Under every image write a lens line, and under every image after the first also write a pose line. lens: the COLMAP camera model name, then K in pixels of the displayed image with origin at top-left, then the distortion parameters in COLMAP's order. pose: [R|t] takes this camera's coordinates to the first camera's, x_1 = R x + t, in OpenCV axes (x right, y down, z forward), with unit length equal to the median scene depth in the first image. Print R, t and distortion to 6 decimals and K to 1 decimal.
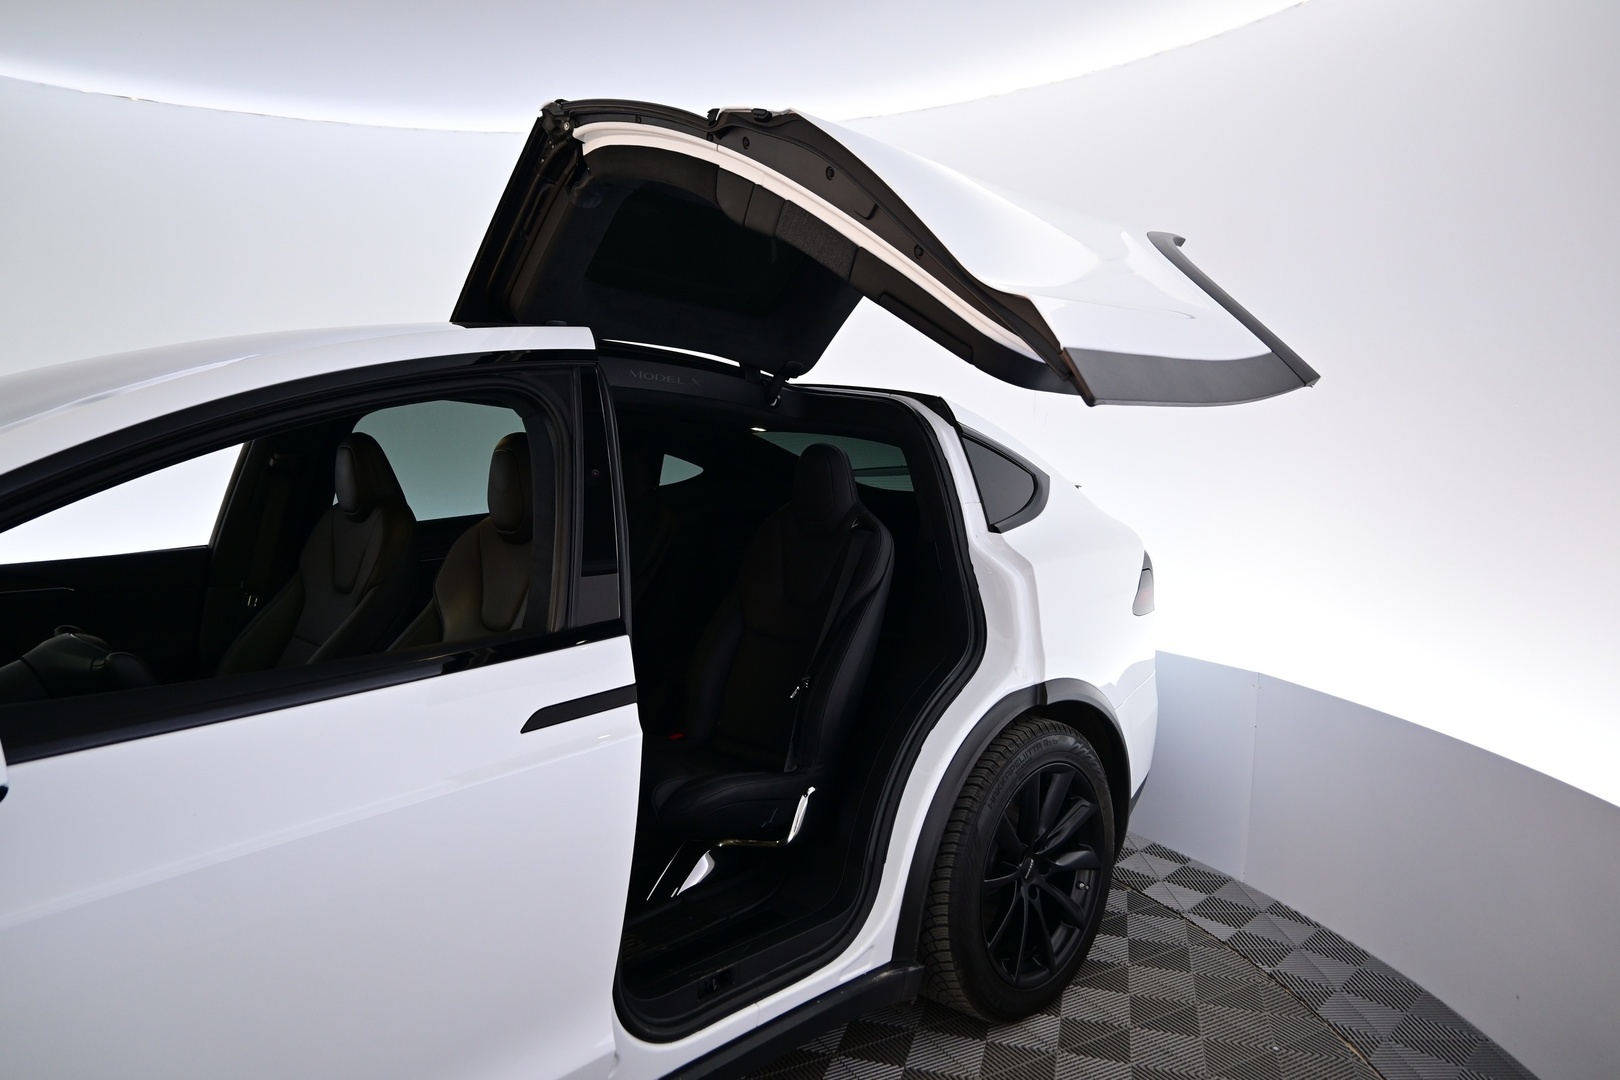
lens RADIAL K [[1095.0, 0, 814.2], [0, 1095.0, 537.5], [0, 0, 1]] dist [-0.006289, 0.000574]
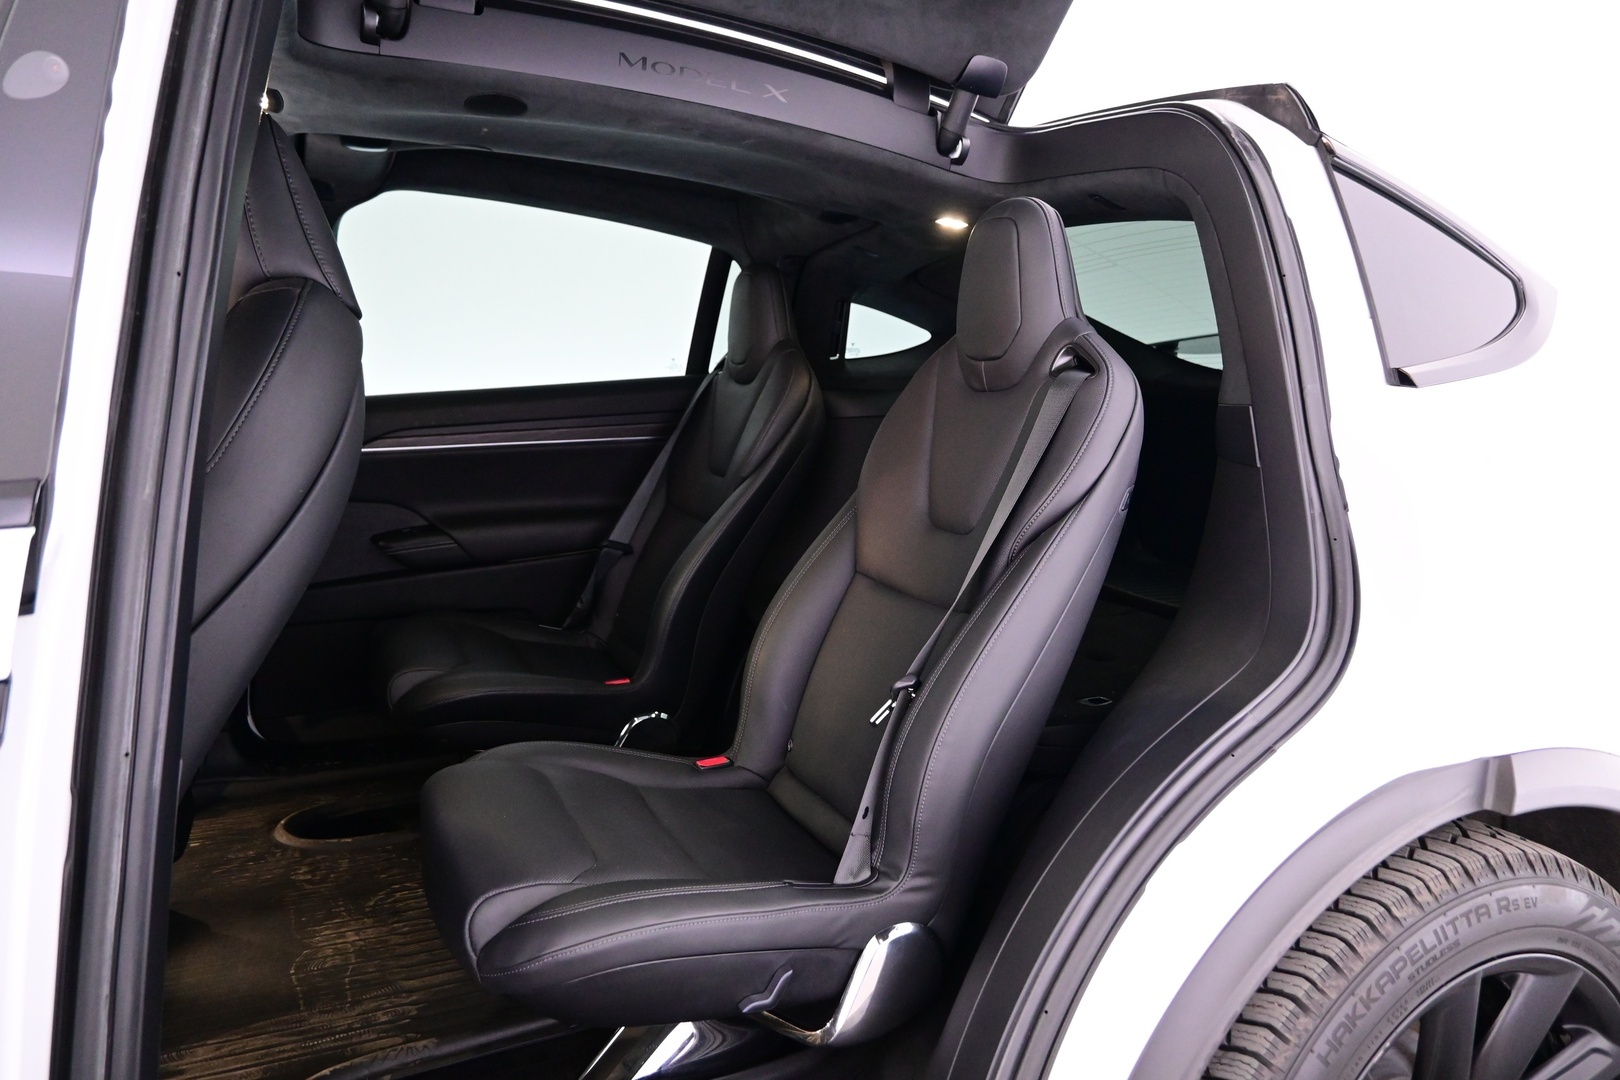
lens RADIAL K [[1095.0, 0, 806.6], [0, 1095.0, 540.9], [0, 0, 1]] dist [-0.006289, 0.000574]
pose [[0.929457, 0.057160, -0.364476, 0.114614], [-0.041809, 0.997880, 0.049879, 0.047049], [0.366554, -0.031123, 0.929876, 0.548313]]
